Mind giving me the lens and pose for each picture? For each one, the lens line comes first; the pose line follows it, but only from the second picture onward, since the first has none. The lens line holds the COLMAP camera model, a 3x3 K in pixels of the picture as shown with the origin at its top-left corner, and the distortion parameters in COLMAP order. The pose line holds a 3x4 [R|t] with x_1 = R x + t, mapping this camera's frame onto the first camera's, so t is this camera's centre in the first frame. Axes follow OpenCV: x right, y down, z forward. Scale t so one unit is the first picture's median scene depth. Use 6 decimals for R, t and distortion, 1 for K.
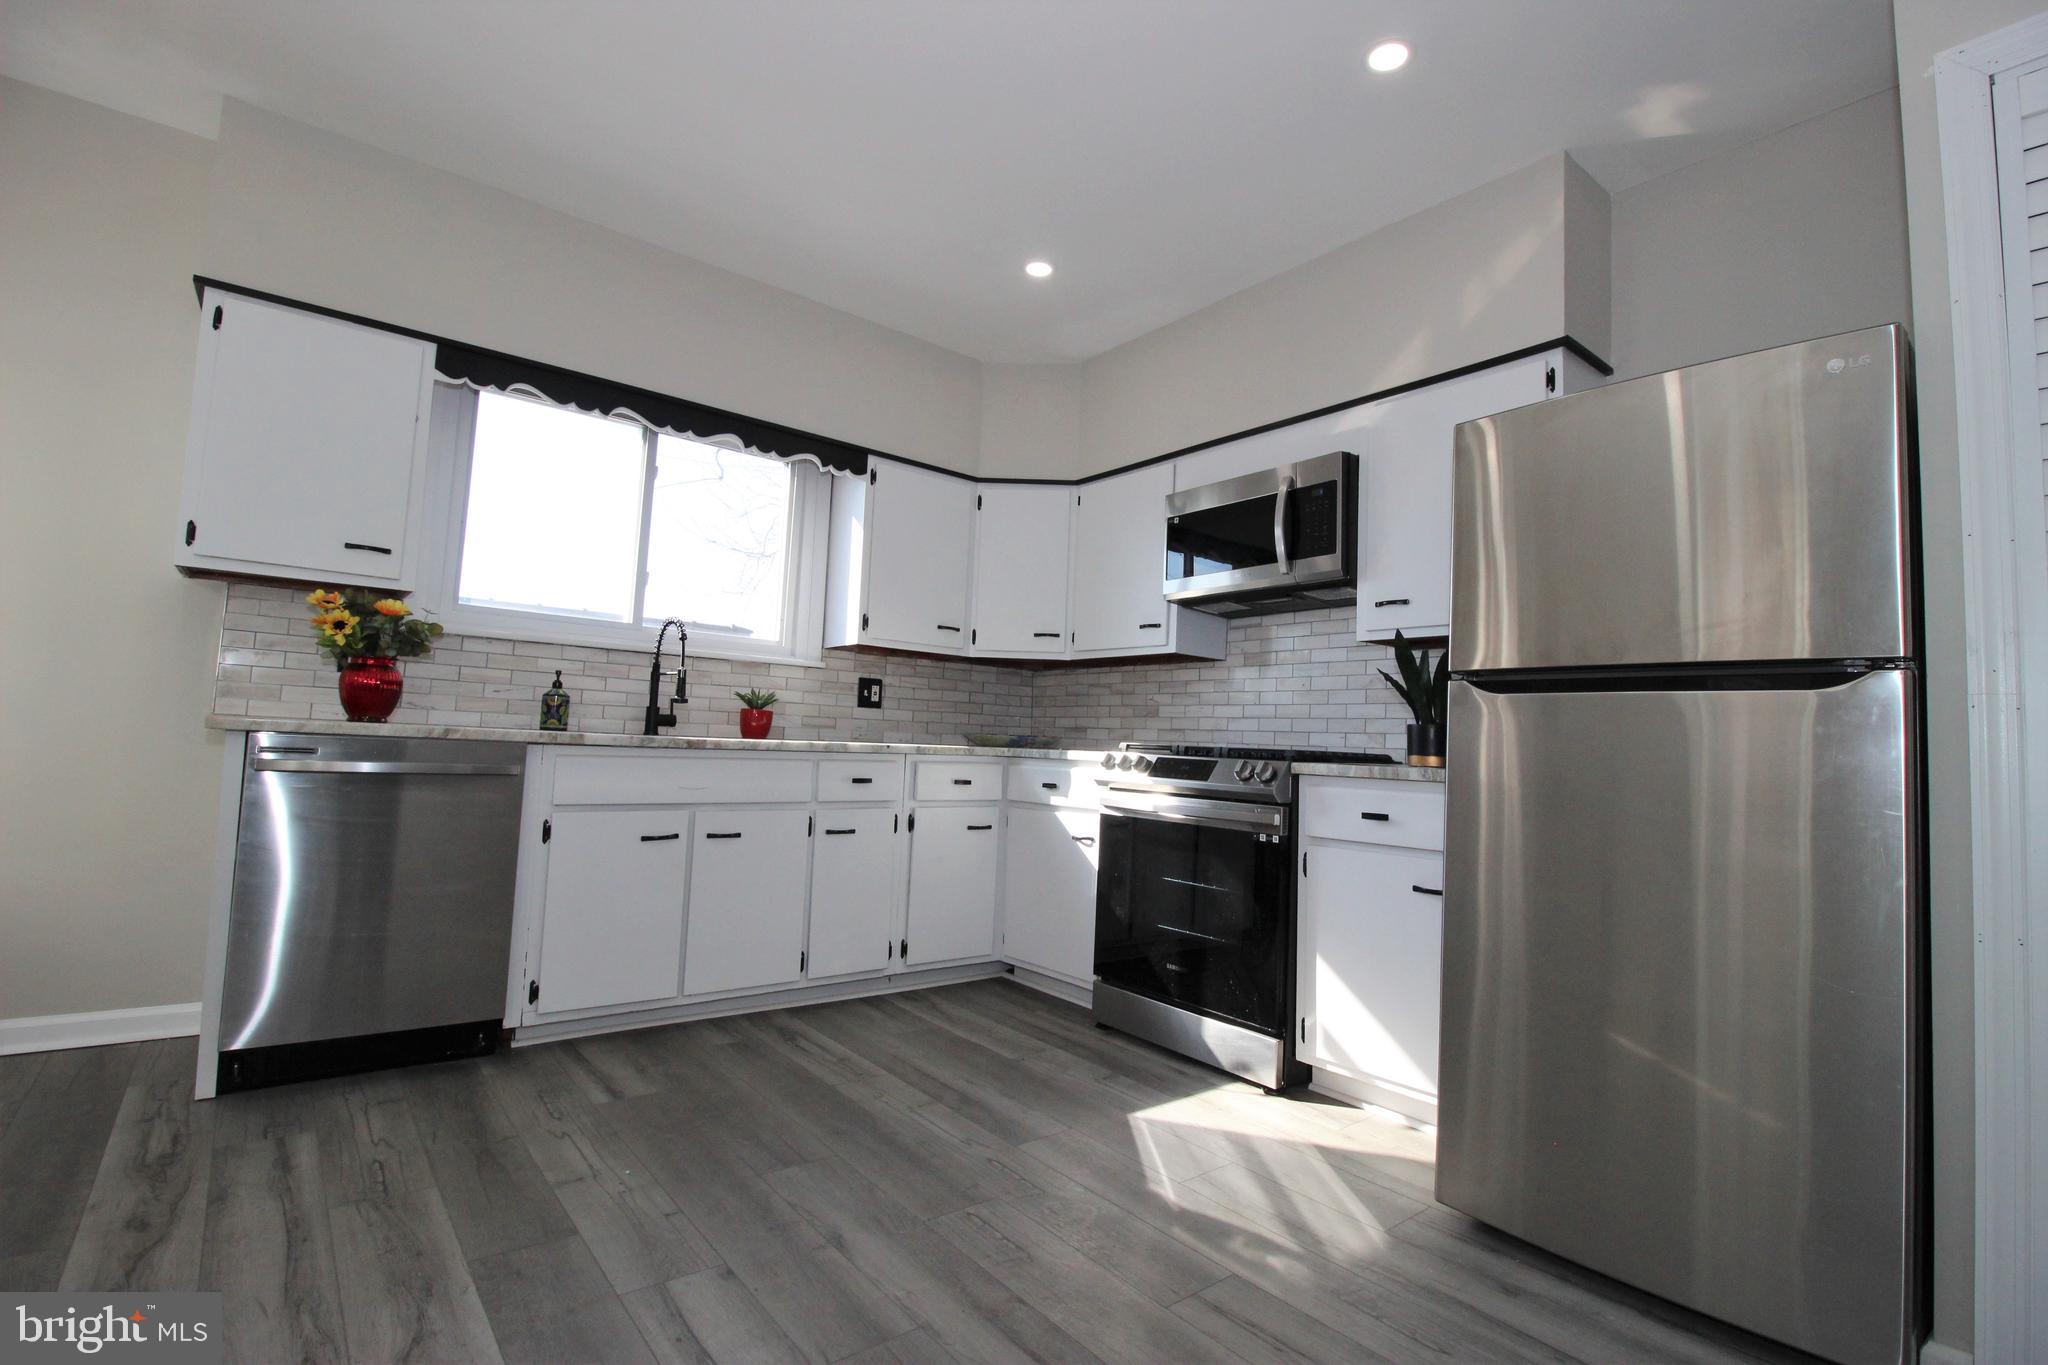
lens RADIAL K [[953.2, 0, 1051.9], [0, 953.2, 672.8], [0, 0, 1]] dist [-0.002050, -0.012517]
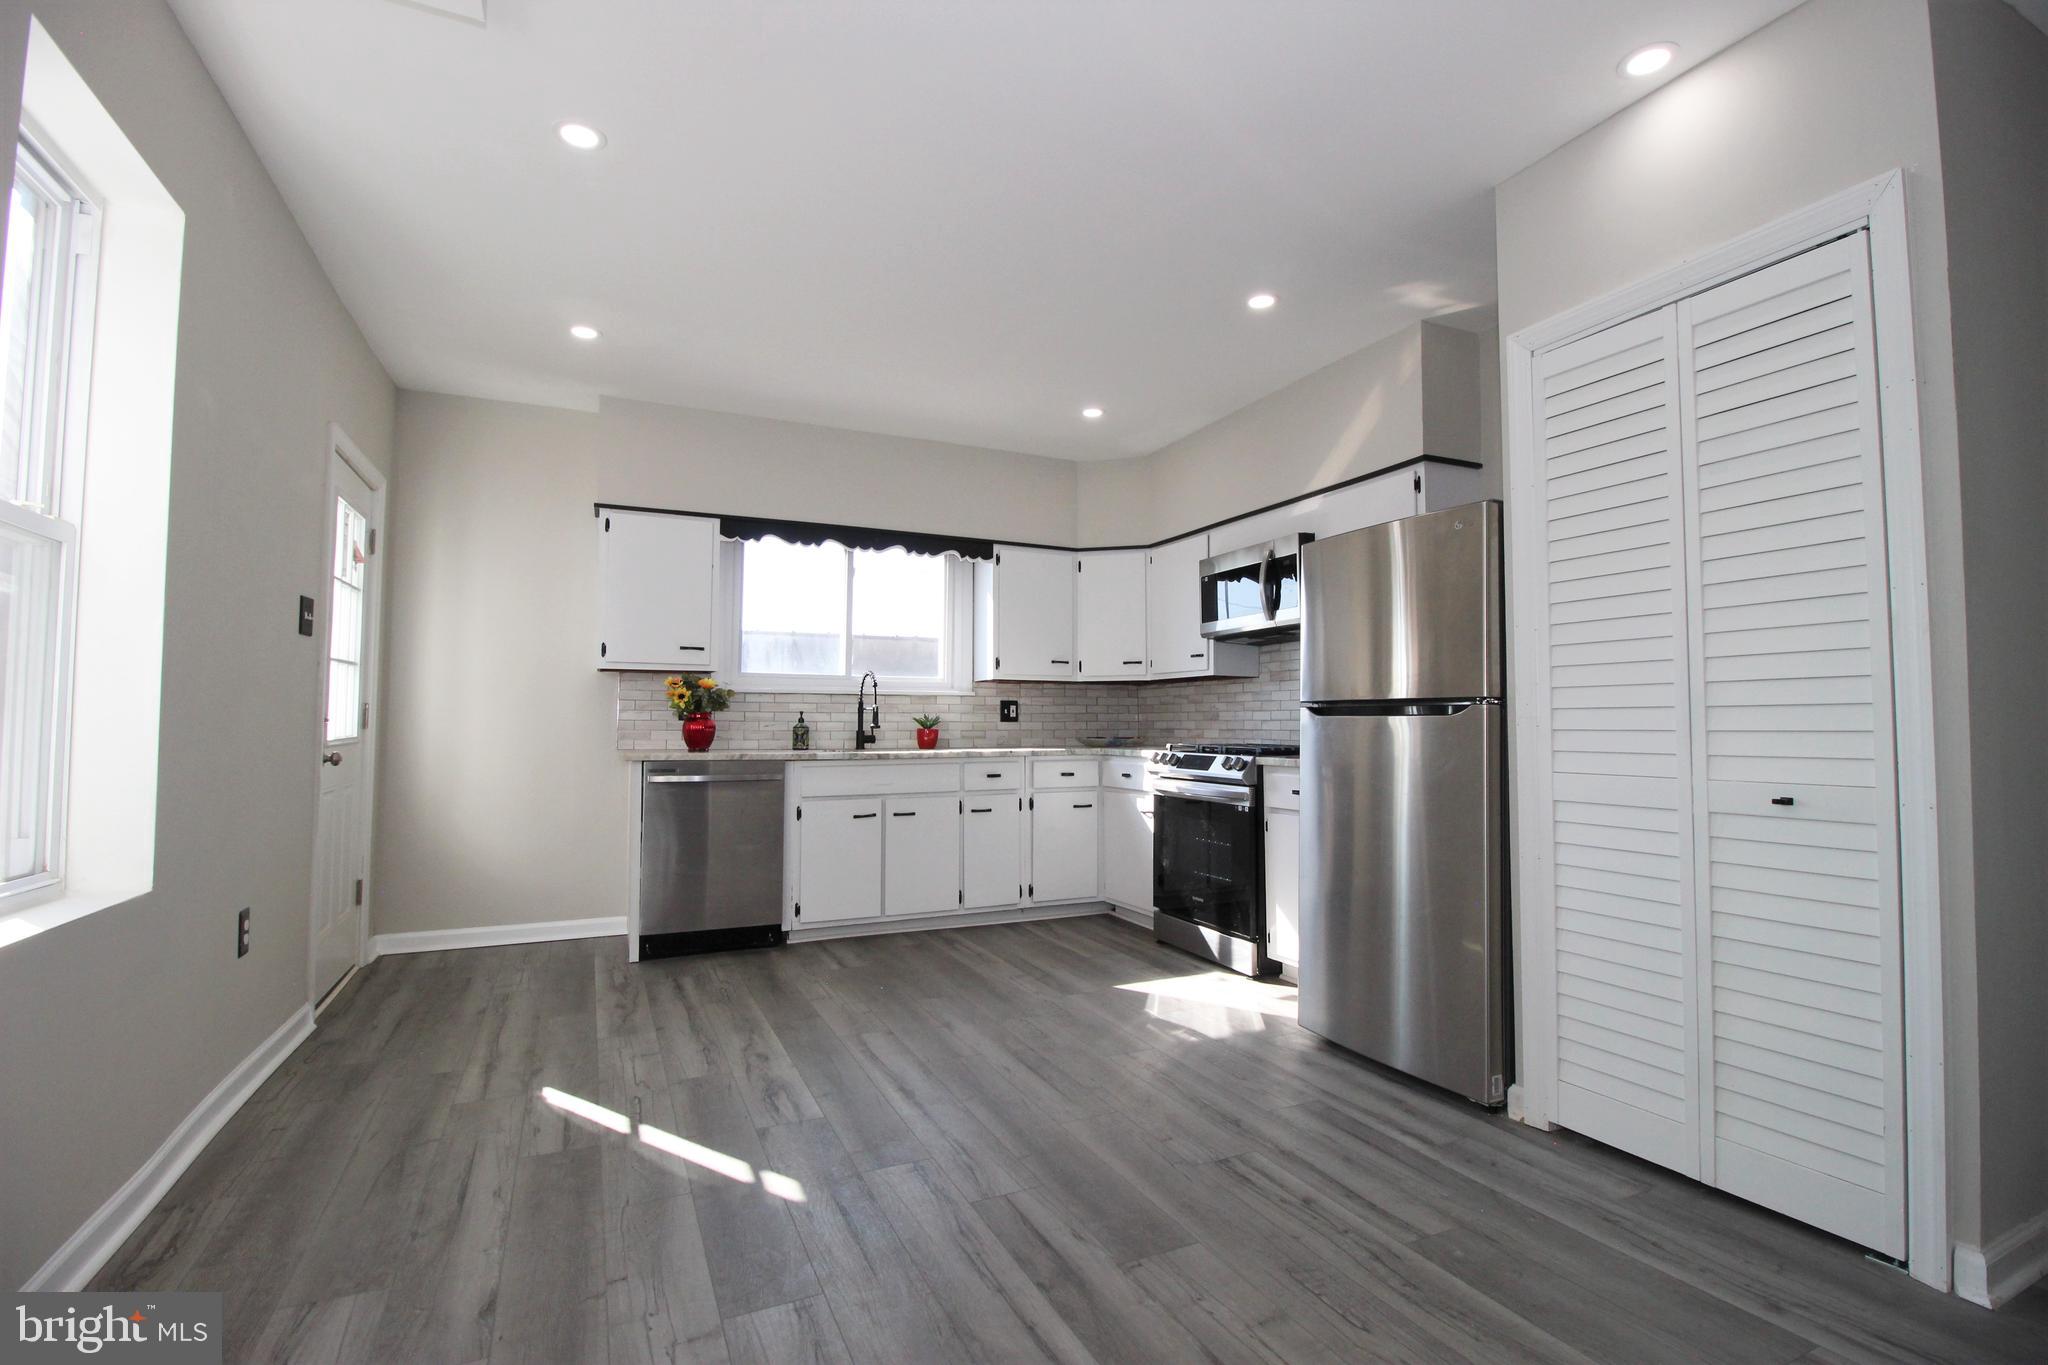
lens RADIAL K [[953.2, 0, 1044.6], [0, 953.2, 675.7], [0, 0, 1]] dist [-0.002050, -0.012517]
pose [[0.969145, -0.052837, -0.240763, 0.270397], [0.057796, 0.998236, 0.013579, -0.063852], [0.239620, -0.027075, 0.970489, -0.458134]]
